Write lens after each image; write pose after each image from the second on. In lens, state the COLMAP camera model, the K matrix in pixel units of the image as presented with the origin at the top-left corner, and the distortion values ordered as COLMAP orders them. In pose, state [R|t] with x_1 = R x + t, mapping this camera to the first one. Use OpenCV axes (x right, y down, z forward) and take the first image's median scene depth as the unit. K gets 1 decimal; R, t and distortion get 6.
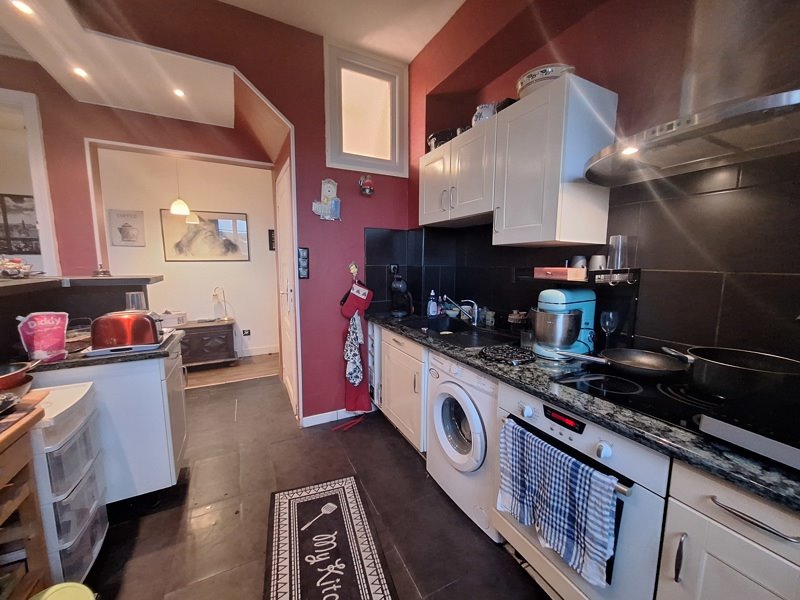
lens RADIAL K [[314.0, 0, 399.3], [0, 314.0, 301.2], [0, 0, 1]] dist [0.001186, 0.000083]
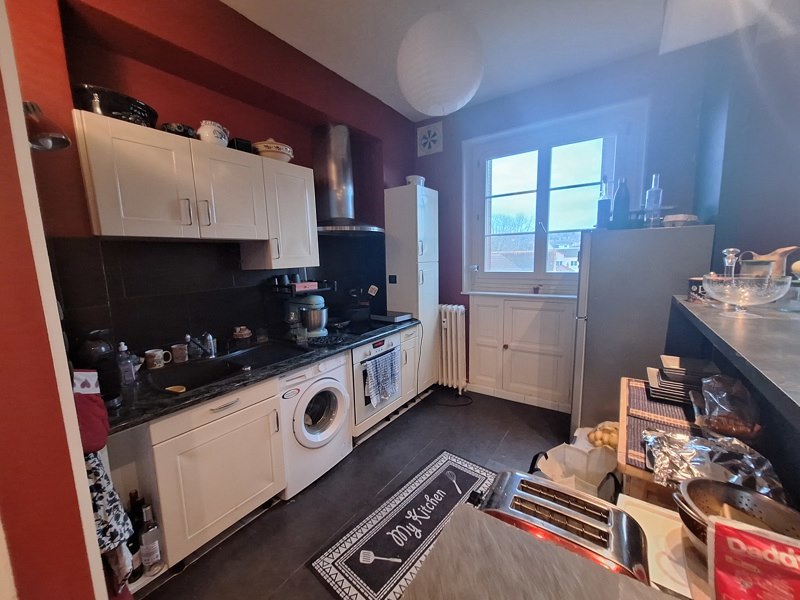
lens RADIAL K [[314.0, 0, 399.5], [0, 314.0, 300.9], [0, 0, 1]] dist [0.001186, 0.000083]
pose [[-0.481357, -0.111476, 0.869407, -1.191786], [0.125043, 0.973001, 0.193991, -0.286126], [-0.867560, 0.202092, -0.454421, 1.428442]]
